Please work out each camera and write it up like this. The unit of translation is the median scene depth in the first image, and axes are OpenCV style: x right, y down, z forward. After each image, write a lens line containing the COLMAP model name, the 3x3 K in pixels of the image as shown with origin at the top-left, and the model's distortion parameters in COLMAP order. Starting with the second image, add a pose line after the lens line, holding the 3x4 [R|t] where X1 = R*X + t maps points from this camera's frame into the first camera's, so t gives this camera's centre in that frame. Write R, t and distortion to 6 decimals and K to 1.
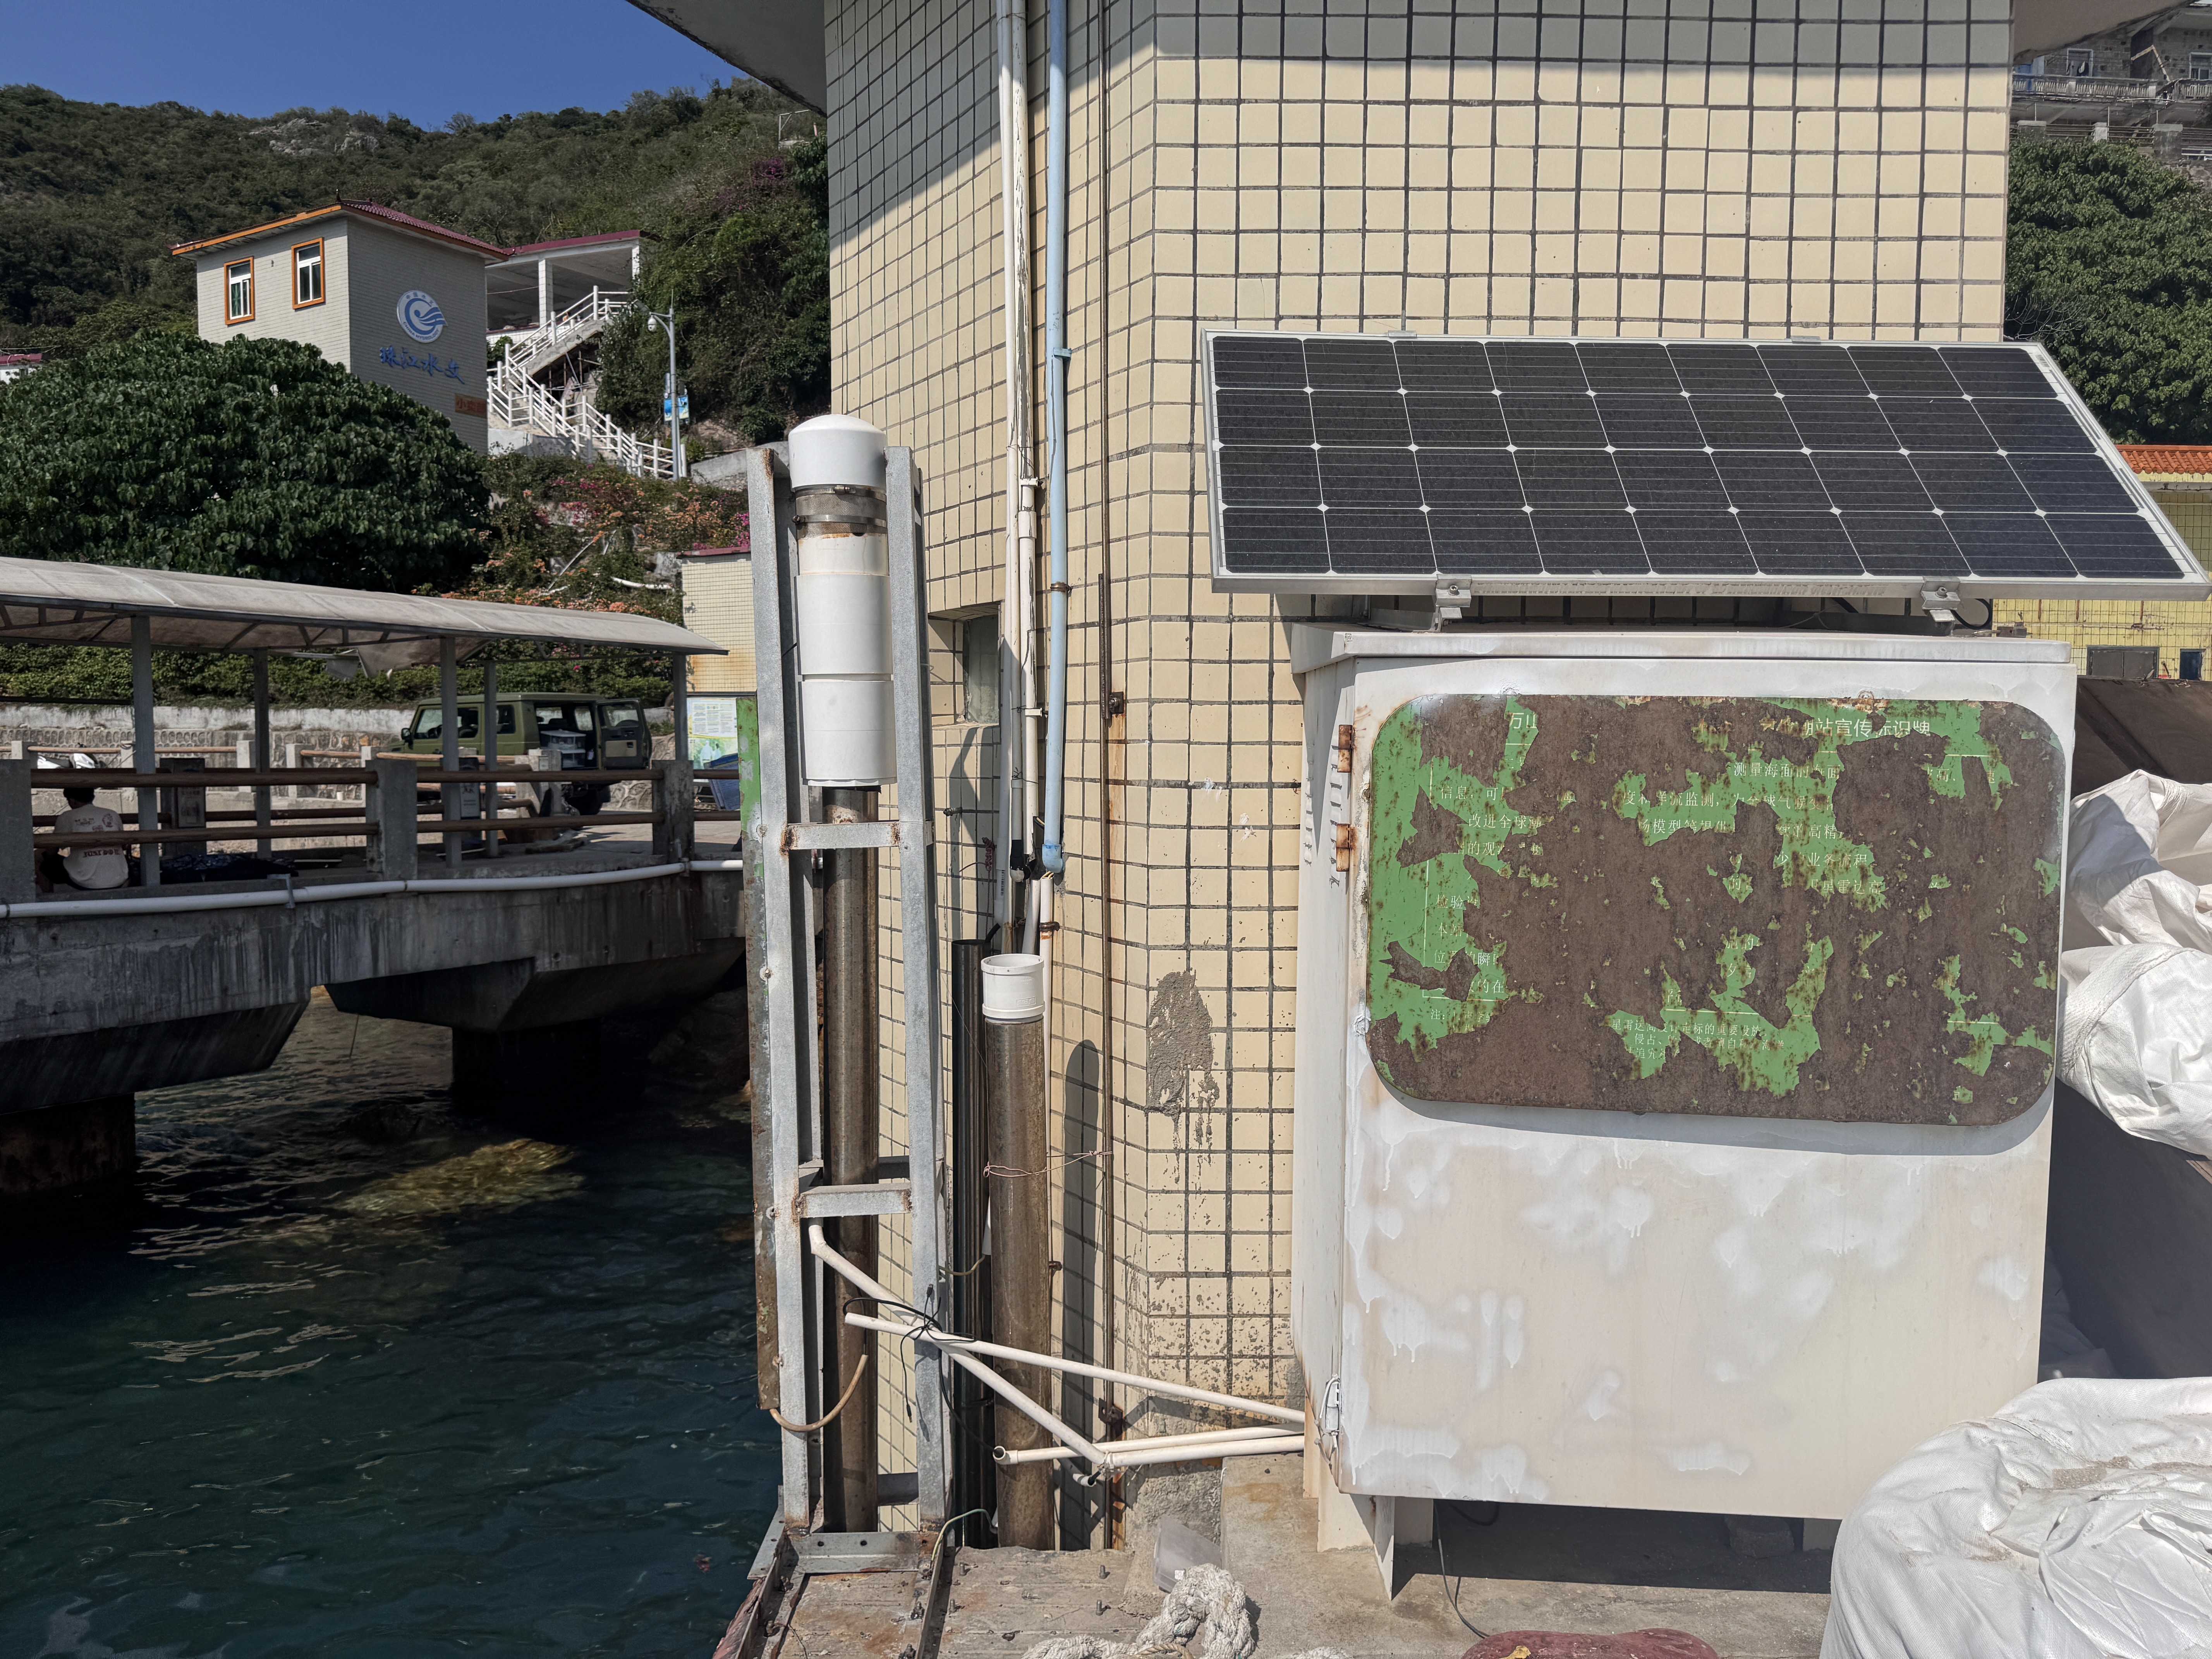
lens RADIAL K [[1548.1, 0, 1107.5], [0, 1548.1, 834.4], [0, 0, 1]] dist [0.065925, -0.087666]
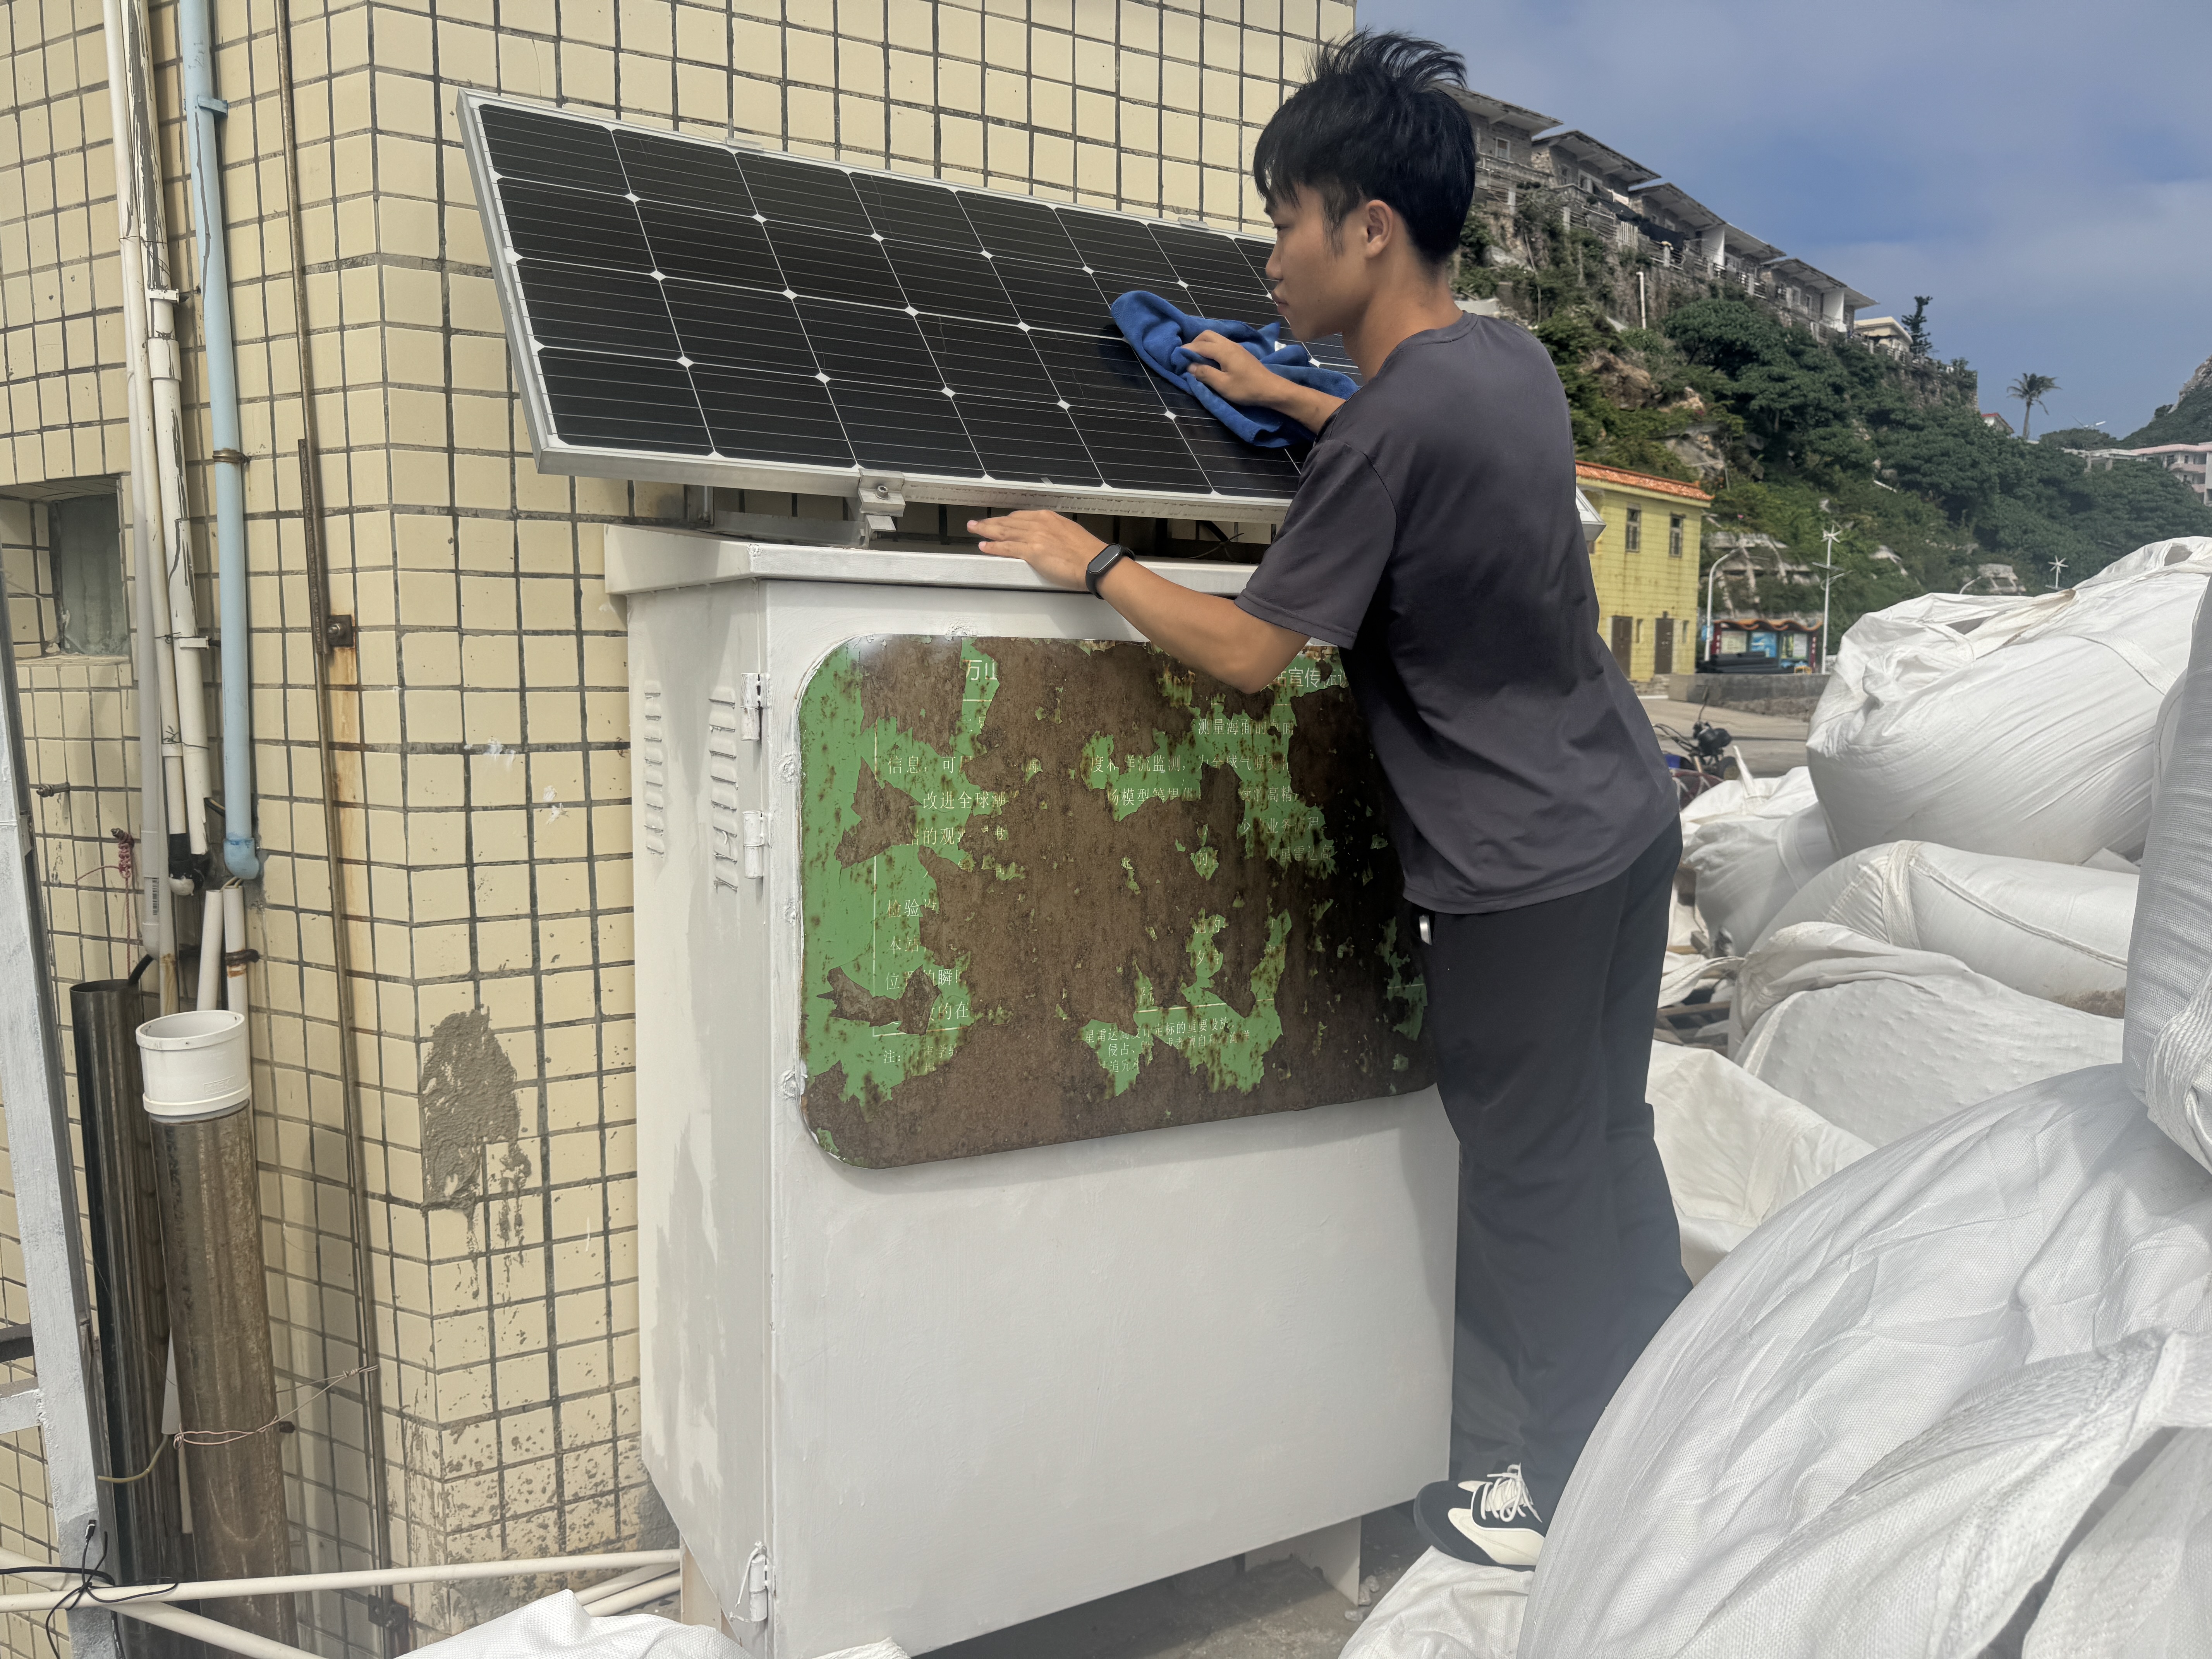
lens RADIAL K [[1548.1, 0, 1090.6], [0, 1548.1, 839.2], [0, 0, 1]] dist [0.065925, -0.087666]
pose [[0.869392, -0.060671, 0.490384, -0.052207], [0.031623, 0.997231, 0.067315, -0.029949], [-0.493110, -0.043015, 0.868903, 0.231070]]
